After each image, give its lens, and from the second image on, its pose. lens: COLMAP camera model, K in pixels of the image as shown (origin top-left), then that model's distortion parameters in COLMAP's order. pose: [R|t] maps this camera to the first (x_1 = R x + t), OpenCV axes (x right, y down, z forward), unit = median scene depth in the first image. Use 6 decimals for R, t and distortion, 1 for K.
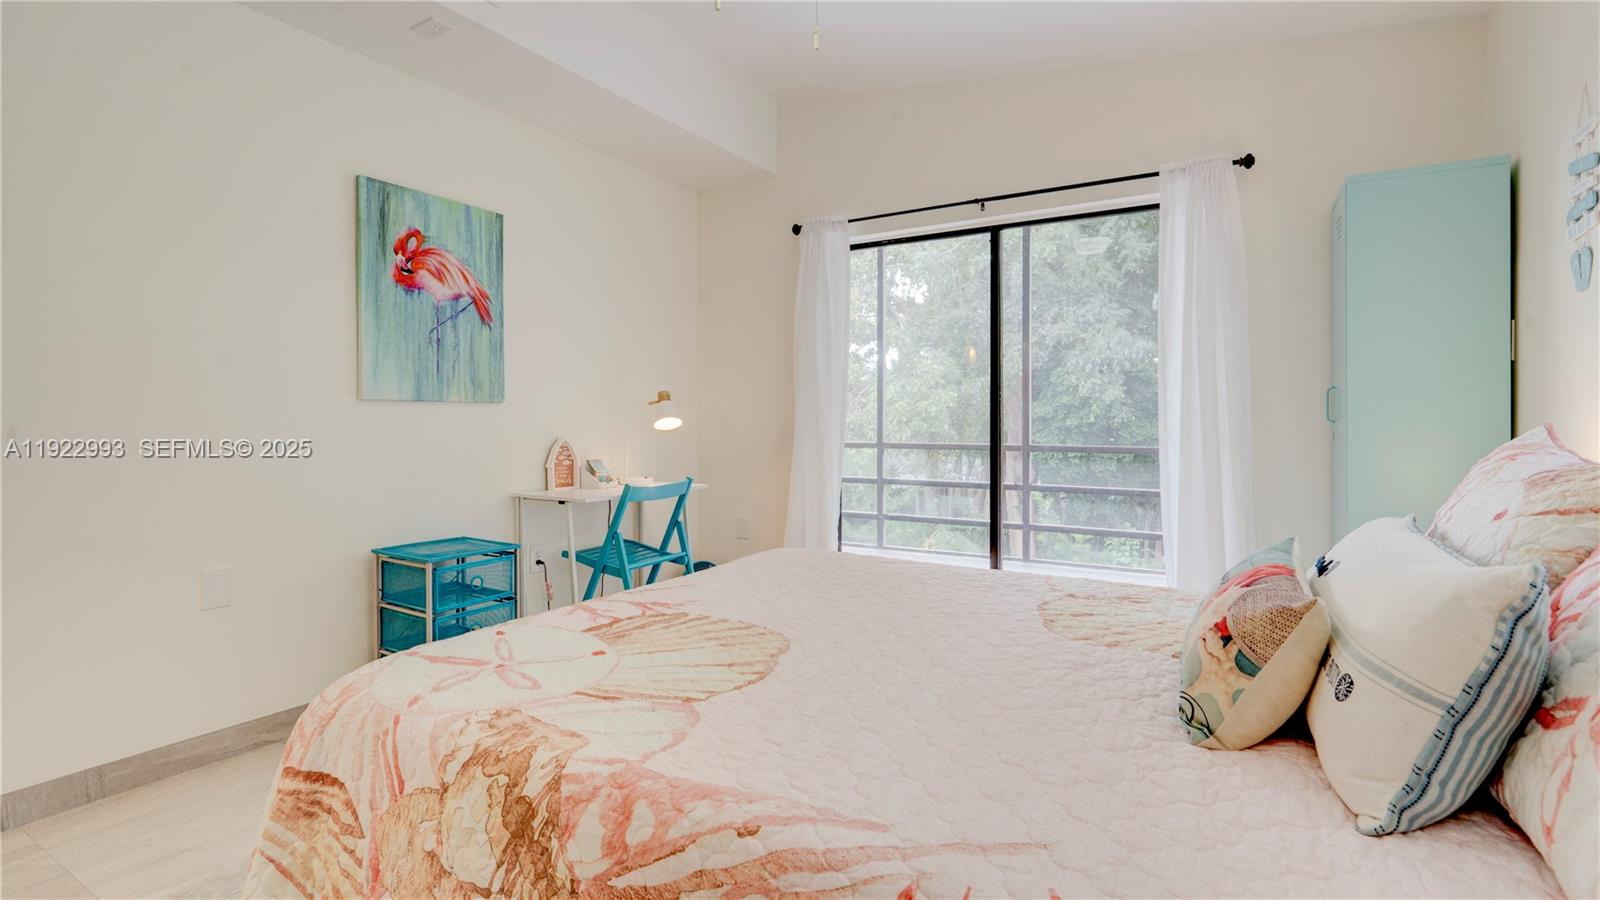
lens RADIAL K [[718.7, 0, 801.0], [0, 718.7, 428.2], [0, 0, 1]] dist [0.001407, 0.000462]
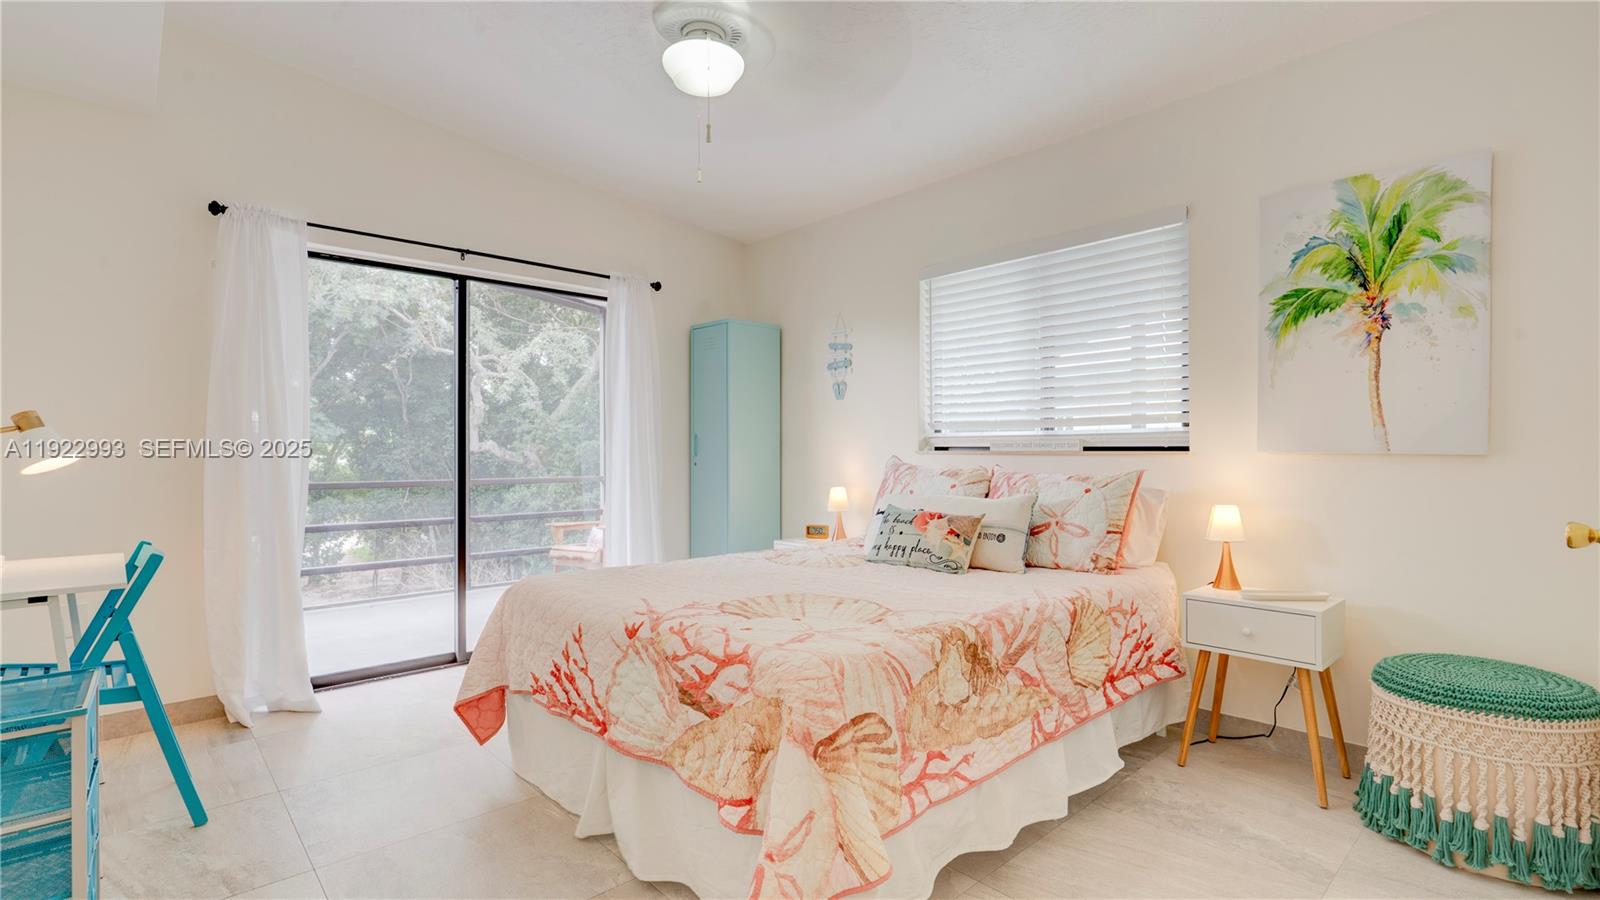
lens RADIAL K [[756.6, 0, 800.0], [0, 756.6, 450.0], [0, 0, 1]] dist [-0.082393, 0.065963]
pose [[0.284066, 0.008043, 0.958771, -0.680345], [0.017146, 0.999762, -0.013467, -0.000851], [-0.958652, 0.020265, 0.283860, 0.230641]]
